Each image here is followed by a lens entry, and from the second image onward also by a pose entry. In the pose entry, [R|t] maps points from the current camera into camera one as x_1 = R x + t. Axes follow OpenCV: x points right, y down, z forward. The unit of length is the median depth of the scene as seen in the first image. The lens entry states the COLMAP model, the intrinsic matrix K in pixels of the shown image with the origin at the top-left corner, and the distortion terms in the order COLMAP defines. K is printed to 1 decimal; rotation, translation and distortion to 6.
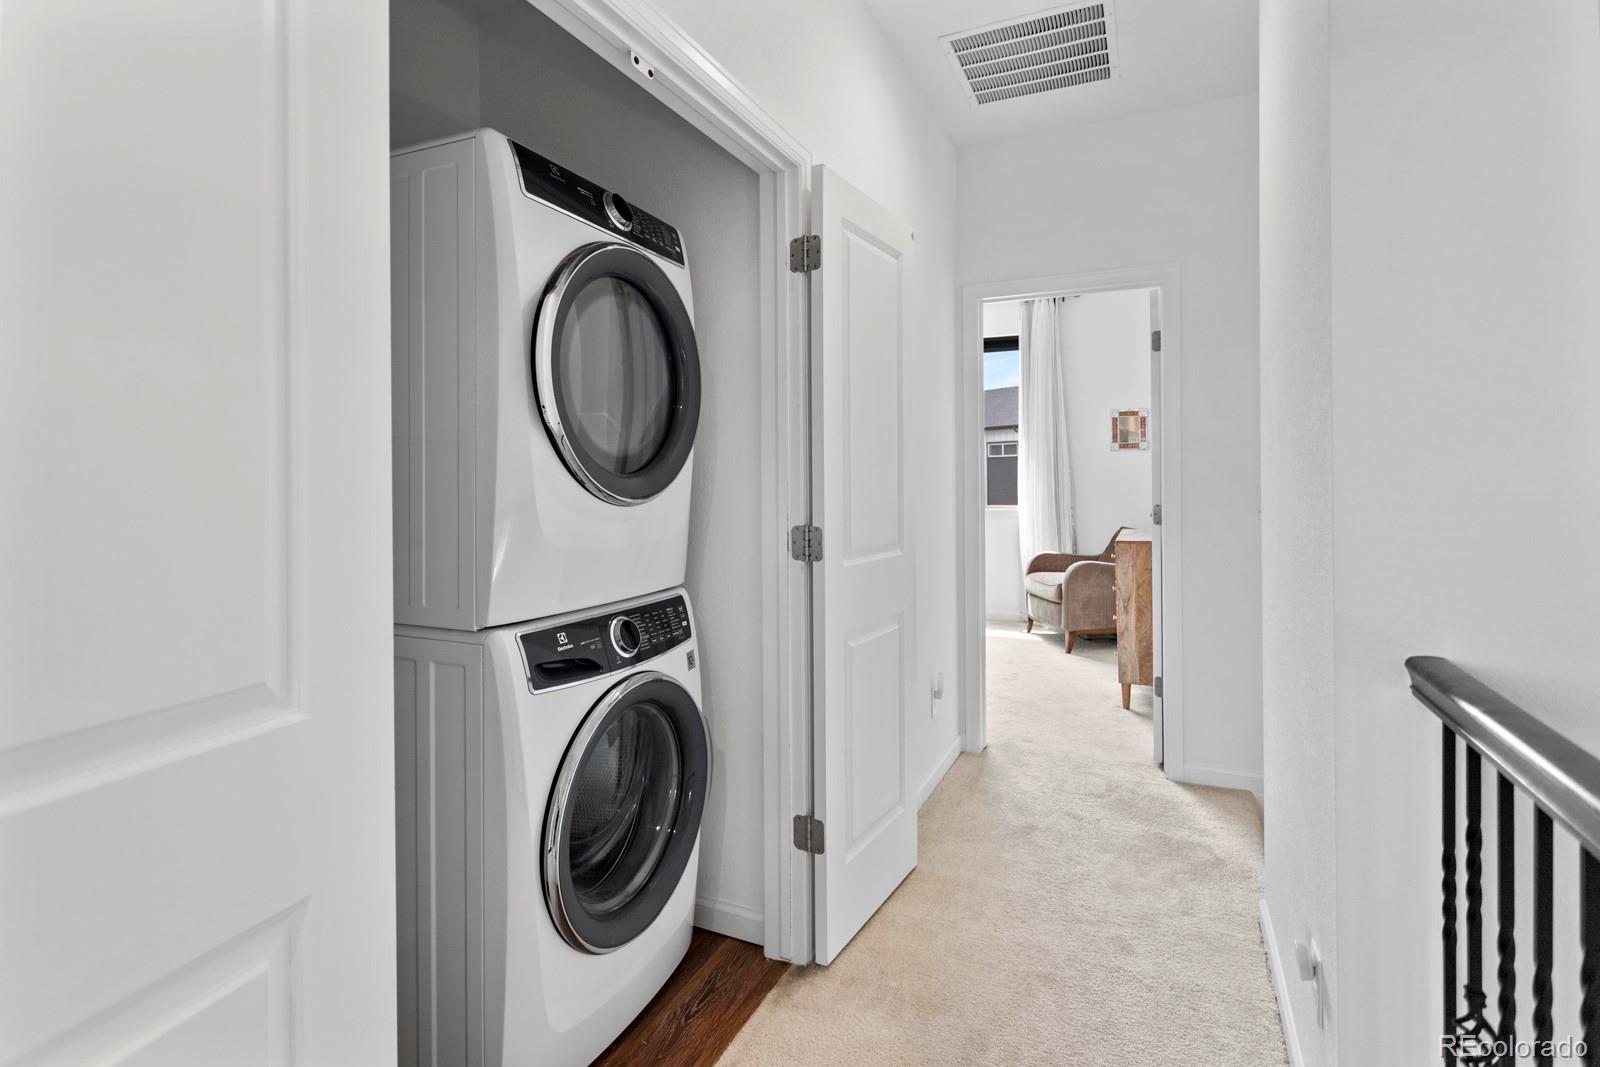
lens RADIAL K [[765.2, 0, 810.6], [0, 765.2, 476.1], [0, 0, 1]] dist [0.005173, 0.000541]
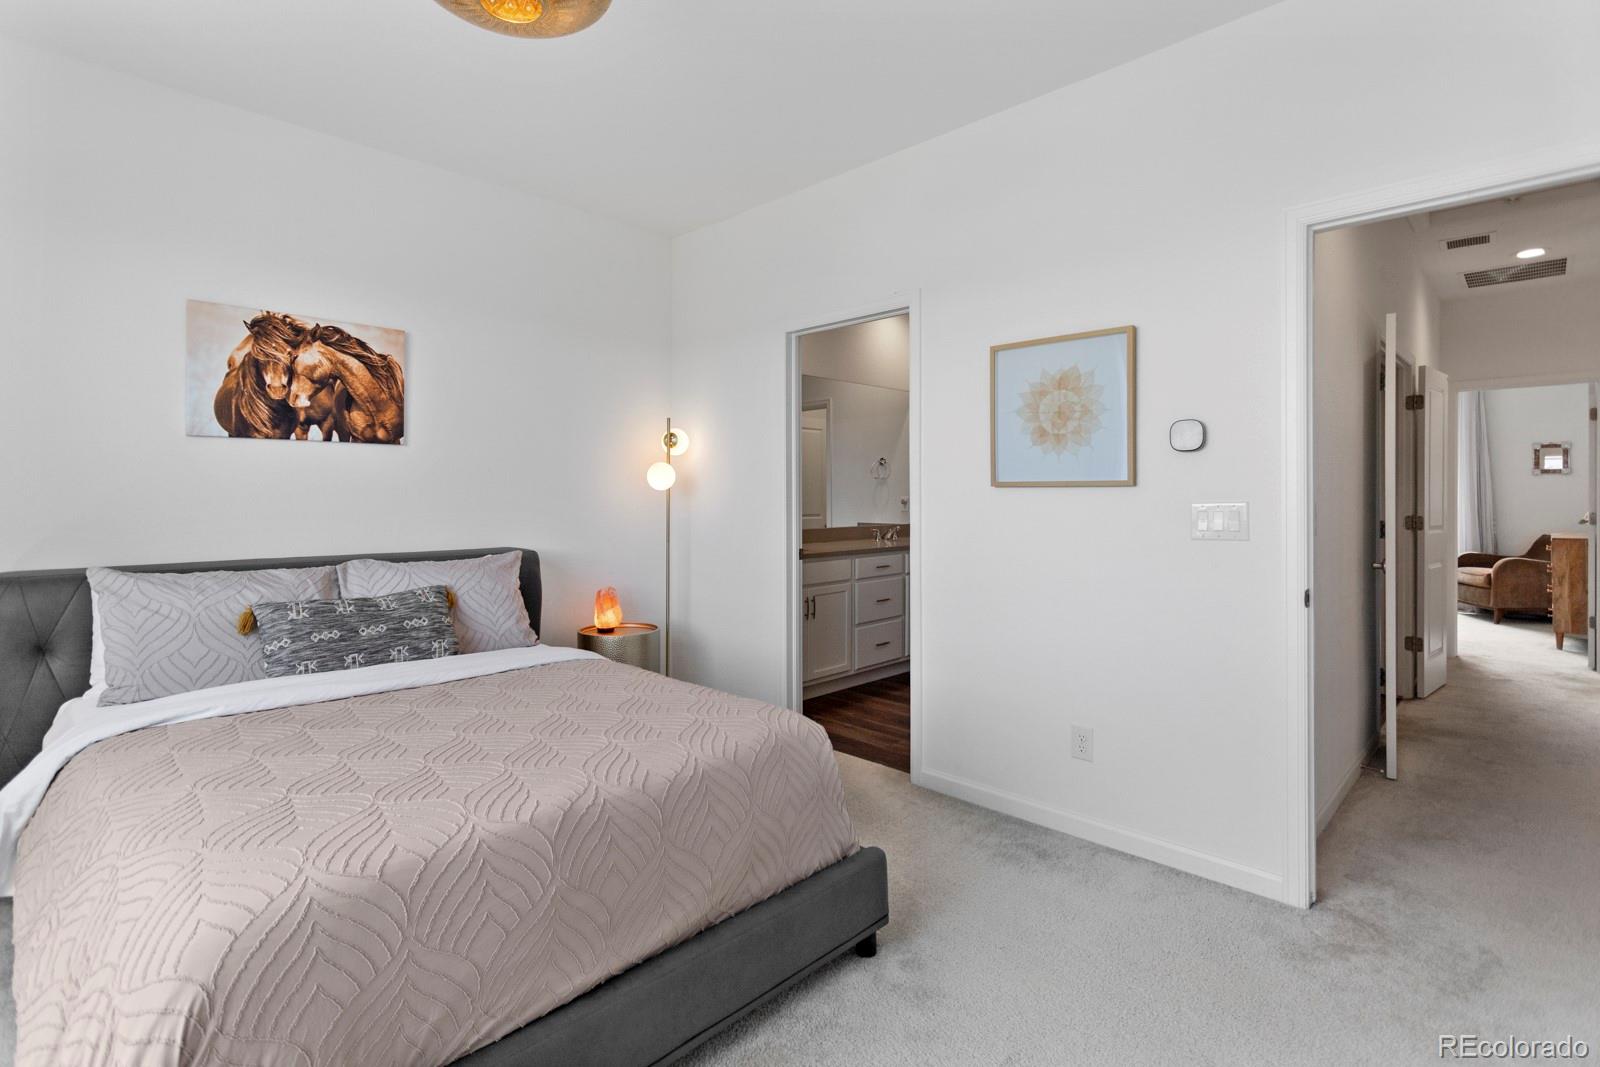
lens RADIAL K [[765.2, 0, 799.0], [0, 765.2, 499.1], [0, 0, 1]] dist [0.005173, 0.000541]
pose [[0.940965, 0.006679, -0.338439, -0.375502], [-0.003972, 0.999954, 0.008689, -0.000026], [0.338481, -0.006832, 0.940948, -0.718307]]
